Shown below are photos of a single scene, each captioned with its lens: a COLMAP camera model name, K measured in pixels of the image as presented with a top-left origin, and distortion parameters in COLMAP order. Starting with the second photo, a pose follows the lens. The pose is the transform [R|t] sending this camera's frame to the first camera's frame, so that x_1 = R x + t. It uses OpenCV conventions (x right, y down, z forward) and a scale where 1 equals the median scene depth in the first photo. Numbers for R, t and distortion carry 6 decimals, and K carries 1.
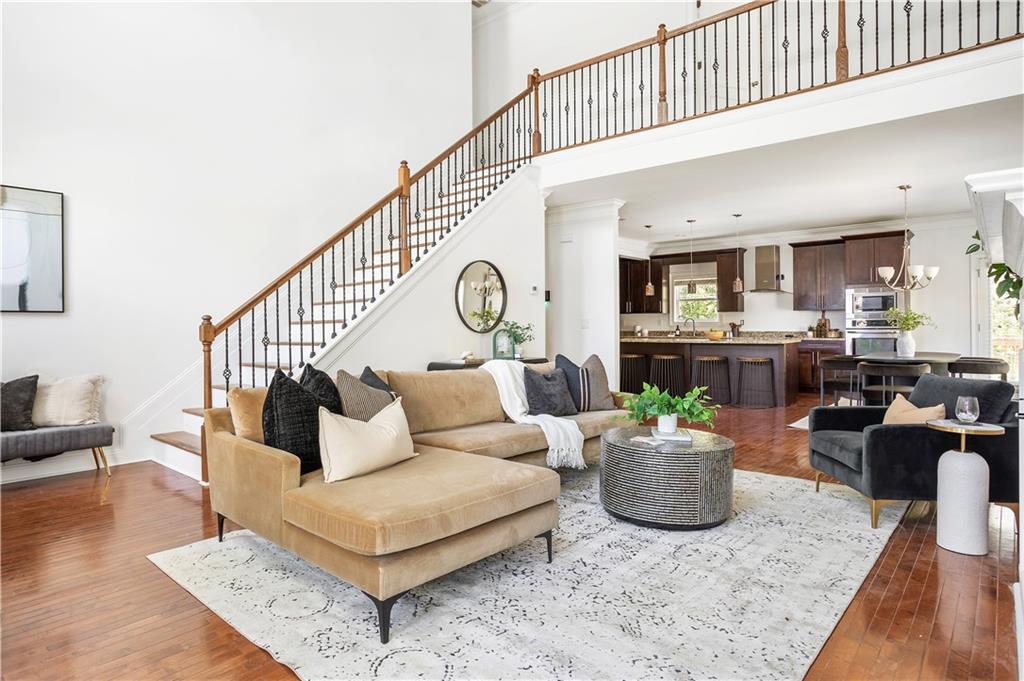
lens RADIAL K [[571.7, 0, 502.9], [0, 571.7, 331.4], [0, 0, 1]] dist [-0.003327, 0.003225]
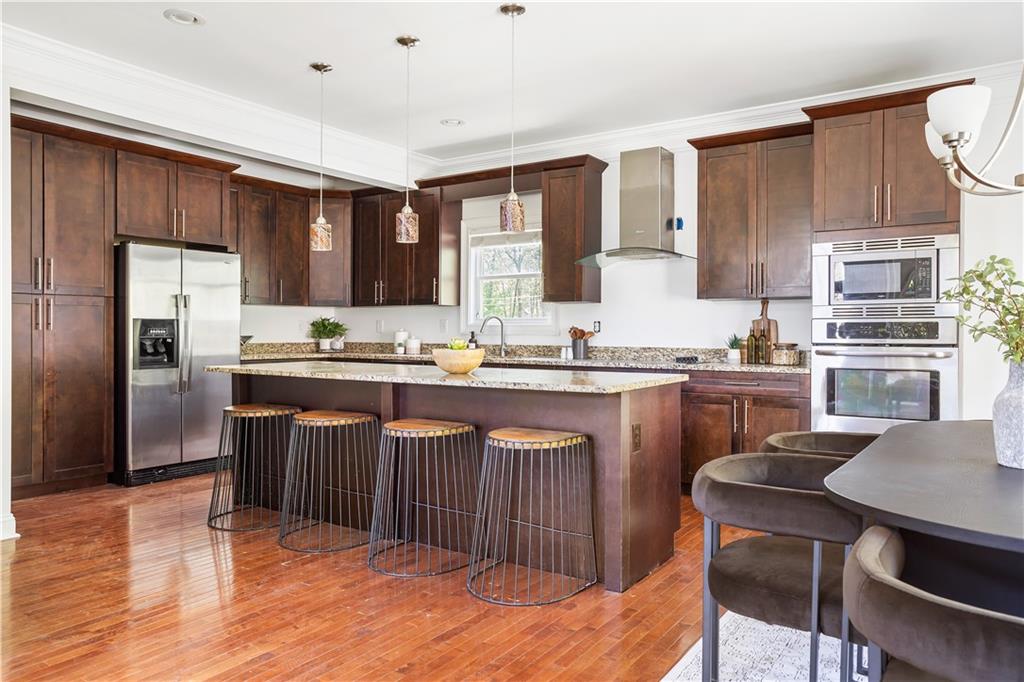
lens RADIAL K [[709.0, 0, 510.9], [0, 709.0, 337.1], [0, 0, 1]] dist [0.003498, 0.002644]
pose [[0.991691, 0.013083, 0.127973, 0.309621], [-0.012214, 0.999897, -0.007577, -0.002893], [-0.128059, 0.005951, 0.991749, 0.505339]]
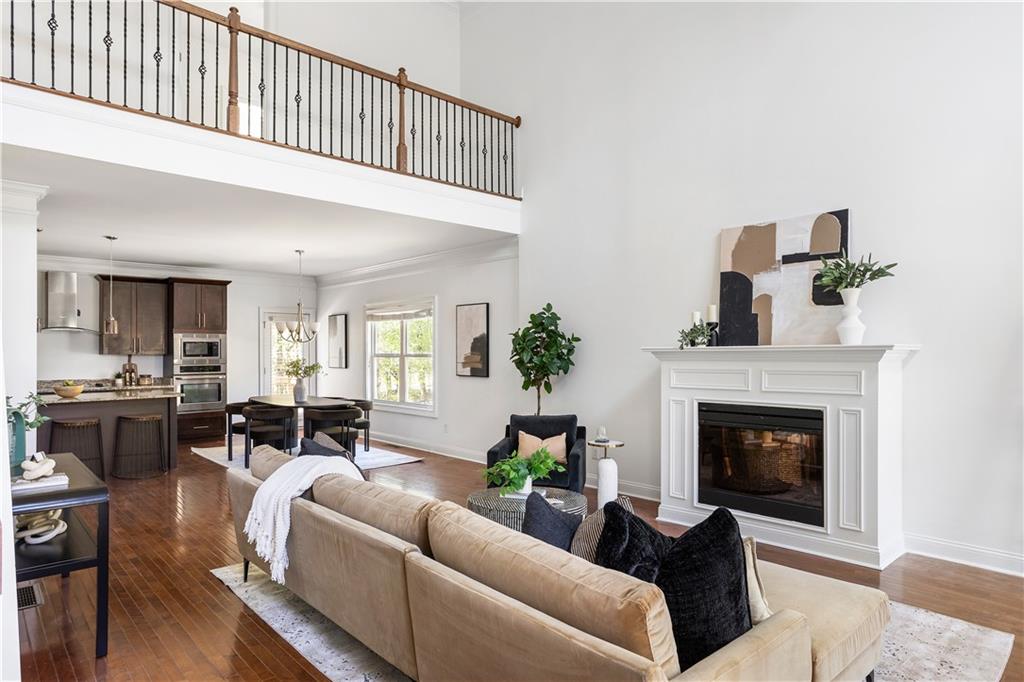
lens RADIAL K [[602.6, 0, 506.1], [0, 602.6, 343.3], [0, 0, 1]] dist [-0.007391, -0.000531]
pose [[0.110984, 0.024302, 0.993525, -0.305600], [0.016569, 0.999517, -0.026300, -0.020554], [-0.993684, 0.019381, 0.110528, 0.317426]]
